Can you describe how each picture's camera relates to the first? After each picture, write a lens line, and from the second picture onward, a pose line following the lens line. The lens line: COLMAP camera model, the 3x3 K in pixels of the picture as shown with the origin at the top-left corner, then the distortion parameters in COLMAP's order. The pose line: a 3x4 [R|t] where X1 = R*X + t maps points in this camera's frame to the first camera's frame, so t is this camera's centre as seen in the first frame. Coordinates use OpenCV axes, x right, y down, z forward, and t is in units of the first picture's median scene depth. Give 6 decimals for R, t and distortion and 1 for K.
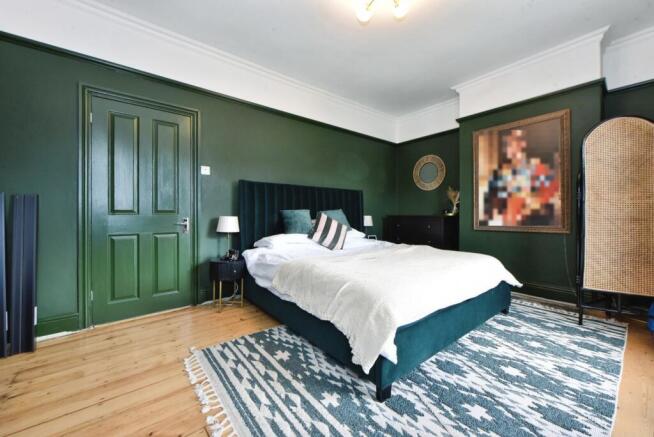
lens RADIAL K [[256.9, 0, 330.7], [0, 256.9, 216.3], [0, 0, 1]] dist [-0.006805, -0.000815]
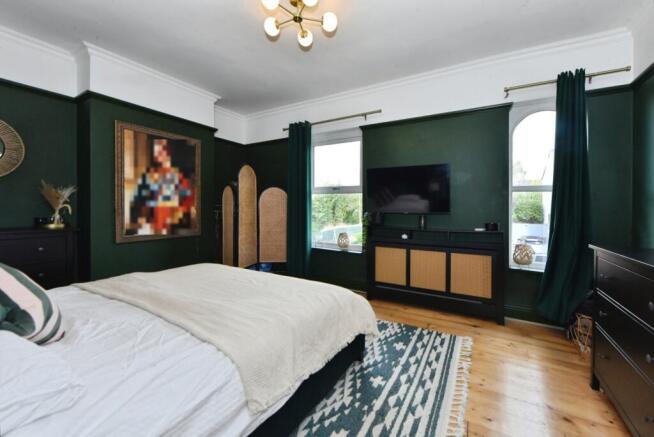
lens RADIAL K [[256.9, 0, 342.6], [0, 256.9, 207.0], [0, 0, 1]] dist [-0.006805, -0.000815]
pose [[-0.365358, -0.000098, 0.930867, -0.889528], [0.000206, 1.000000, 0.000186, -0.125117], [-0.930867, 0.000260, -0.365358, 1.284421]]
